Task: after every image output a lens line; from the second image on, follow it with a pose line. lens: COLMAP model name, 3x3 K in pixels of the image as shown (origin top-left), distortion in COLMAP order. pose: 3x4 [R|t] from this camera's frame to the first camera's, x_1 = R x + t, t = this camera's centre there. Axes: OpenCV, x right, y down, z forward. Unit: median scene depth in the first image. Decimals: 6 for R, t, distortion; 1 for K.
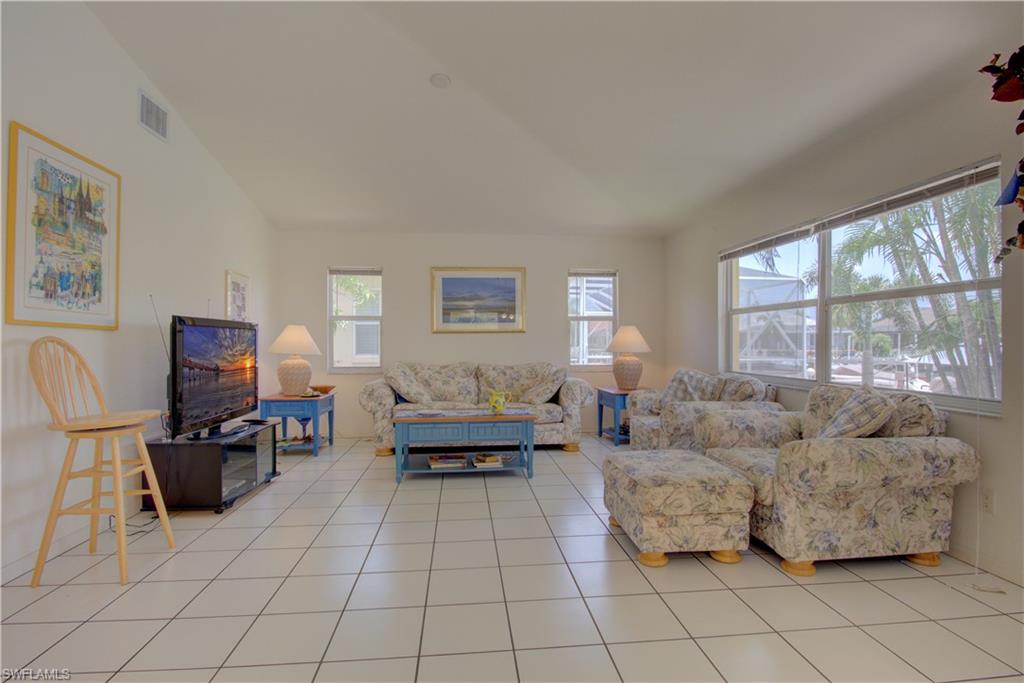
lens RADIAL K [[500.4, 0, 512.0], [0, 500.4, 341.5], [0, 0, 1]] dist [-0.020121, -0.000388]
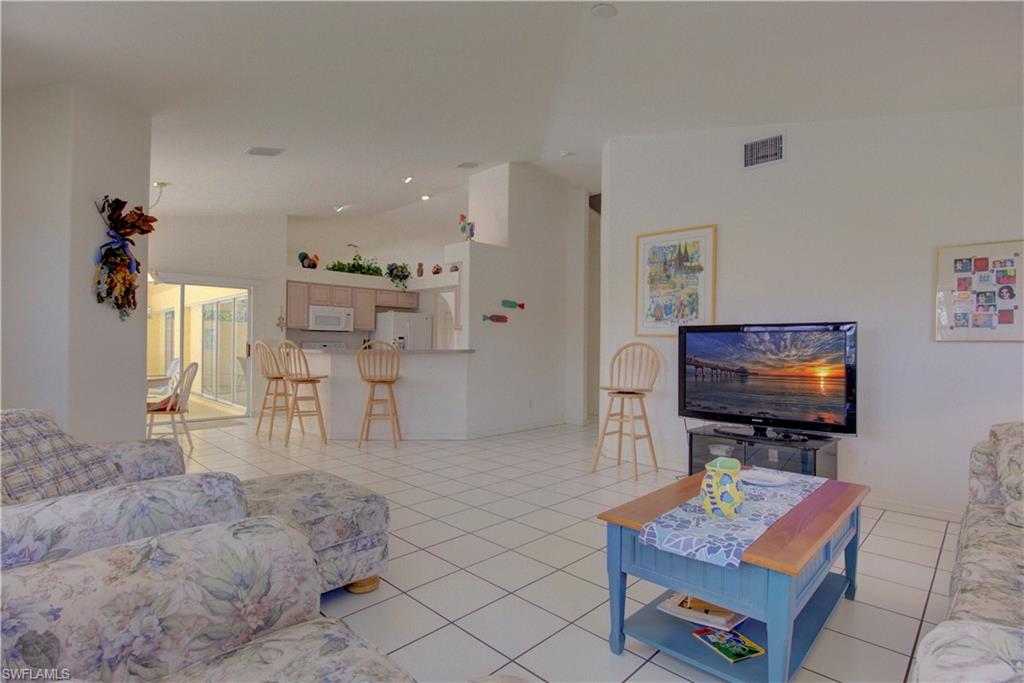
lens RADIAL K [[500.4, 0, 512.0], [0, 500.4, 341.5], [0, 0, 1]] dist [-0.020121, -0.000388]
pose [[-0.769727, -0.007304, -0.638331, 0.350276], [-0.004613, 0.999972, -0.005880, 0.000125], [0.638357, -0.001582, -0.769739, 1.141938]]
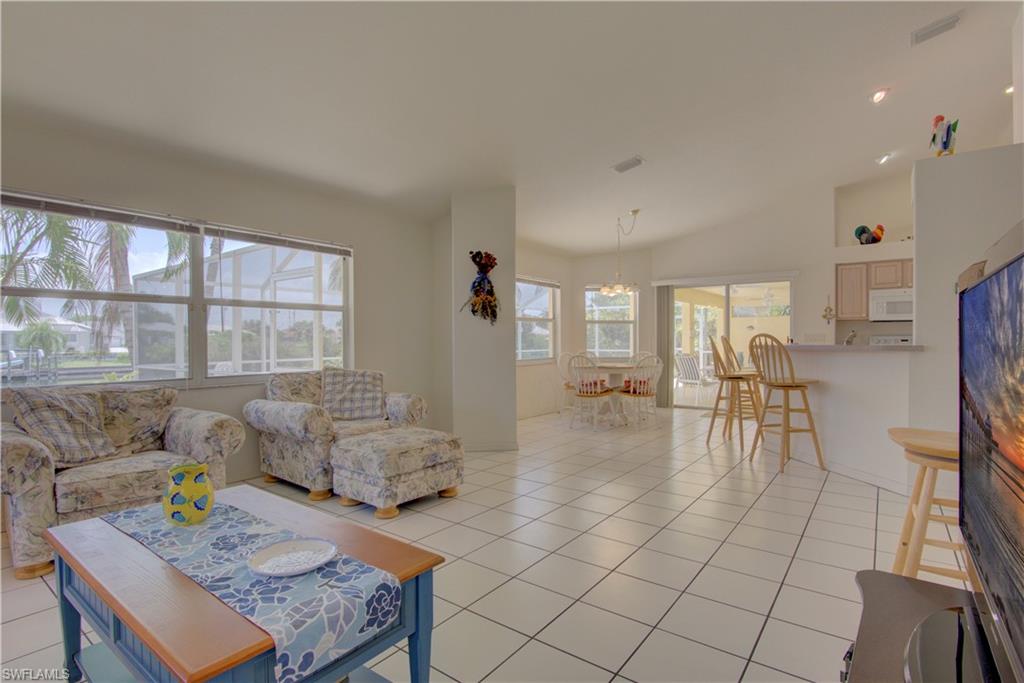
lens RADIAL K [[500.4, 0, 512.0], [0, 500.4, 341.5], [0, 0, 1]] dist [-0.020121, -0.000388]
pose [[-0.734540, 0.002330, 0.678562, -0.442259], [0.004614, 0.999988, 0.001561, 0.004276], [-0.678550, 0.004277, -0.734542, 1.049544]]
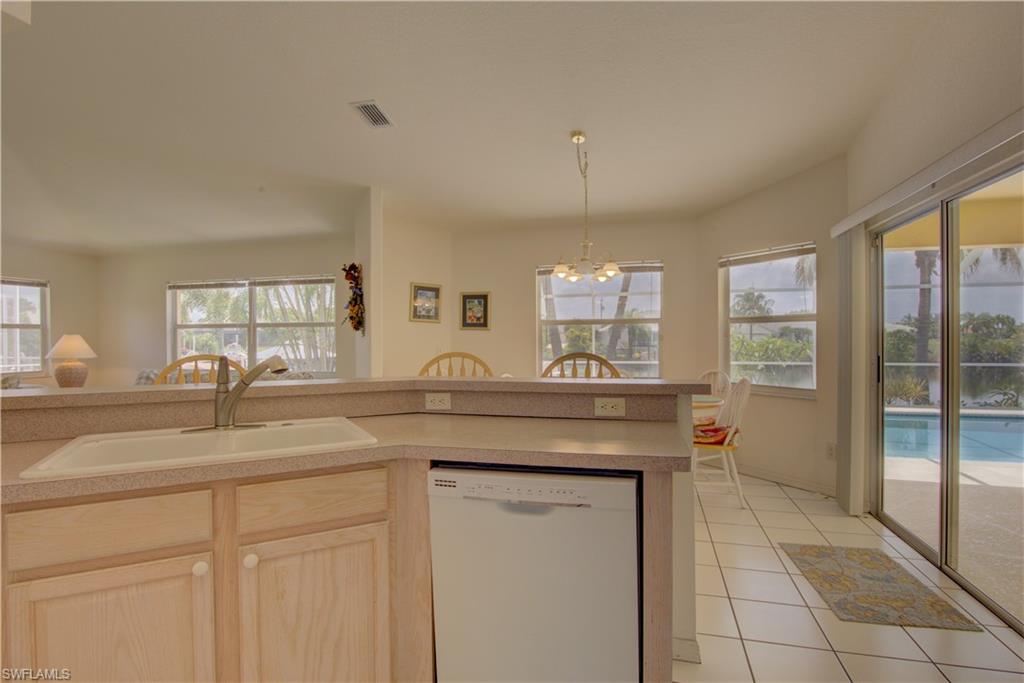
lens RADIAL K [[500.4, 0, 512.0], [0, 500.4, 341.5], [0, 0, 1]] dist [-0.020121, -0.000388]
pose [[0.361961, -0.004878, 0.932181, -0.550490], [0.002805, 0.999987, 0.004143, -0.022321], [-0.932189, 0.001115, 0.361970, -0.402421]]
